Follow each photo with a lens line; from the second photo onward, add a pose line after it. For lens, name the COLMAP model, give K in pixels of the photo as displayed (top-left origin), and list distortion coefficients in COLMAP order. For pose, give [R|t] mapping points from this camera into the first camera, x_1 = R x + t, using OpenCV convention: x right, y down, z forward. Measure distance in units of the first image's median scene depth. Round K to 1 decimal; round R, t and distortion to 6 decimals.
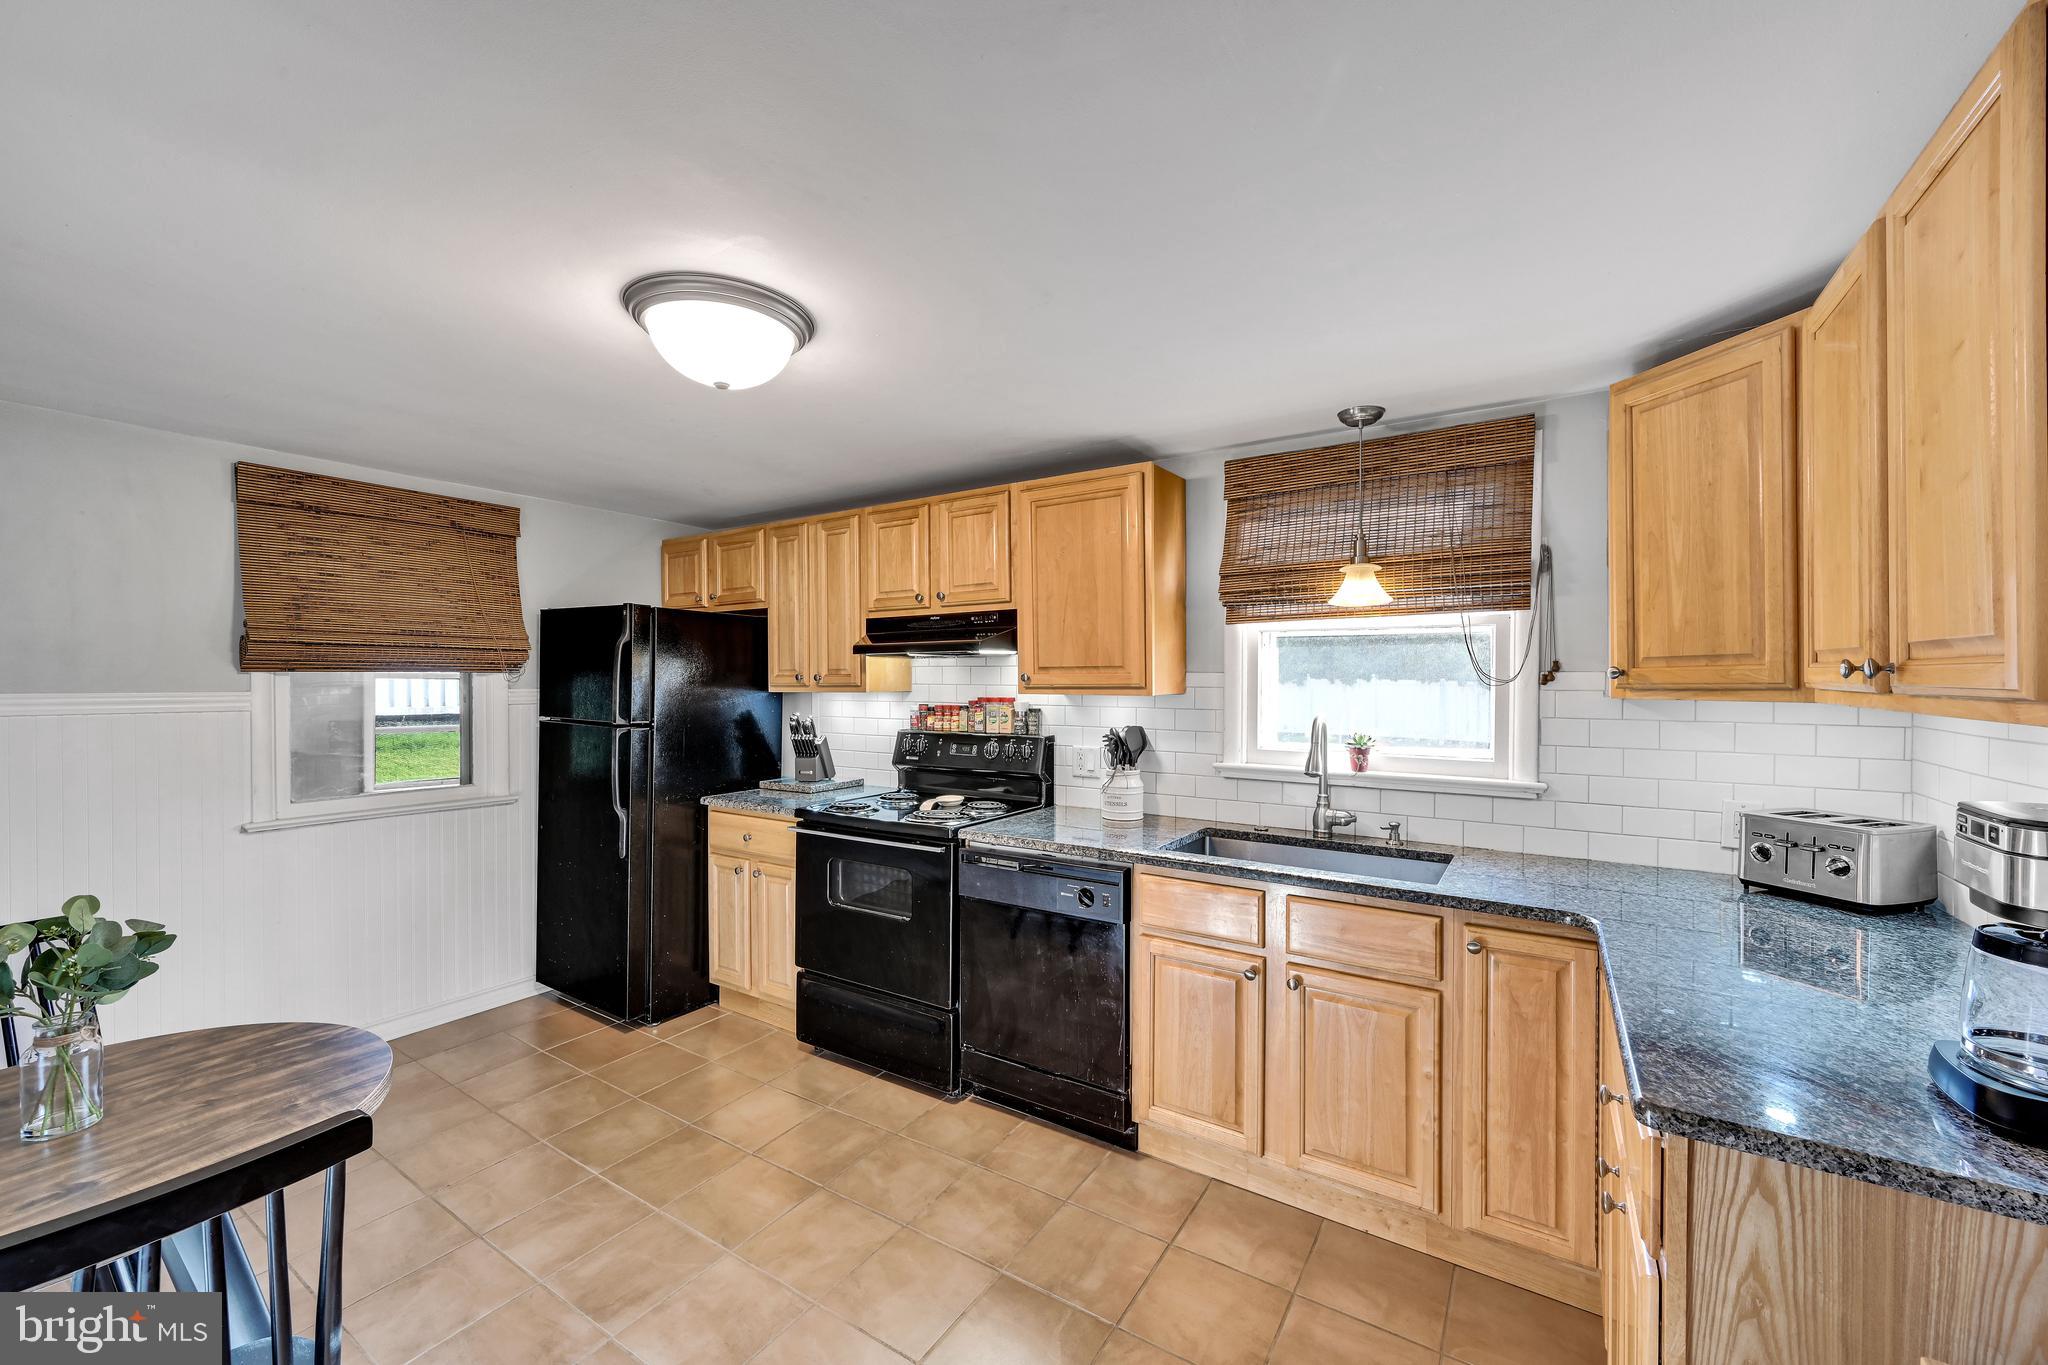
lens RADIAL K [[826.3, 0, 1017.3], [0, 826.3, 686.2], [0, 0, 1]] dist [0.000313, -0.000011]
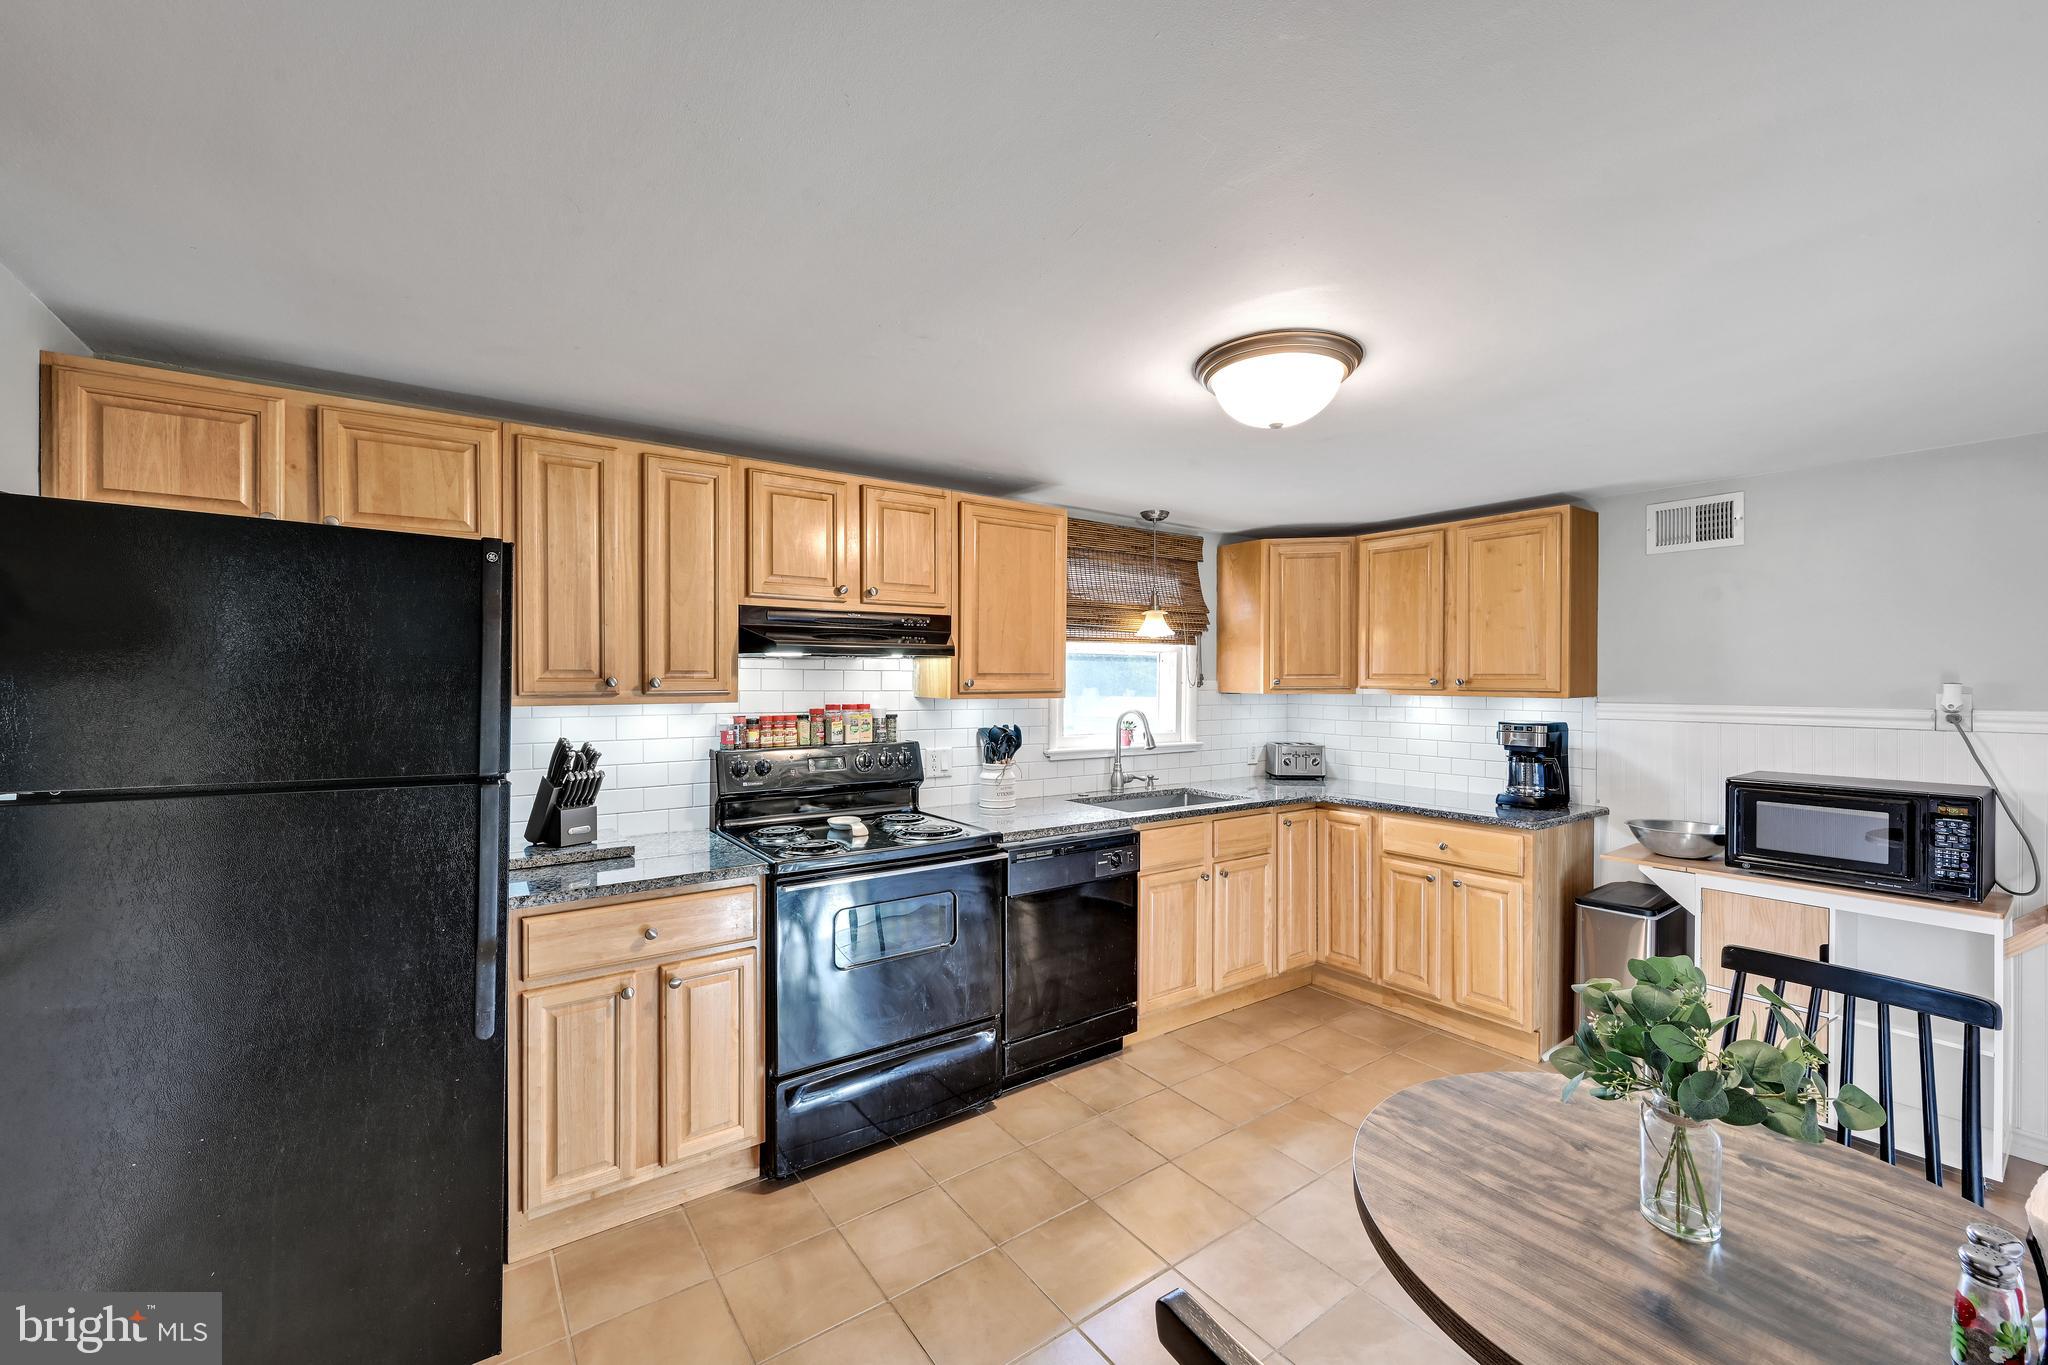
lens RADIAL K [[826.3, 0, 1026.8], [0, 826.3, 683.1], [0, 0, 1]] dist [0.000313, -0.000011]
pose [[0.346644, -0.001781, 0.937995, -0.964134], [0.006254, 0.999980, -0.000413, -0.010021], [-0.937976, 0.006010, 0.346649, 0.588186]]
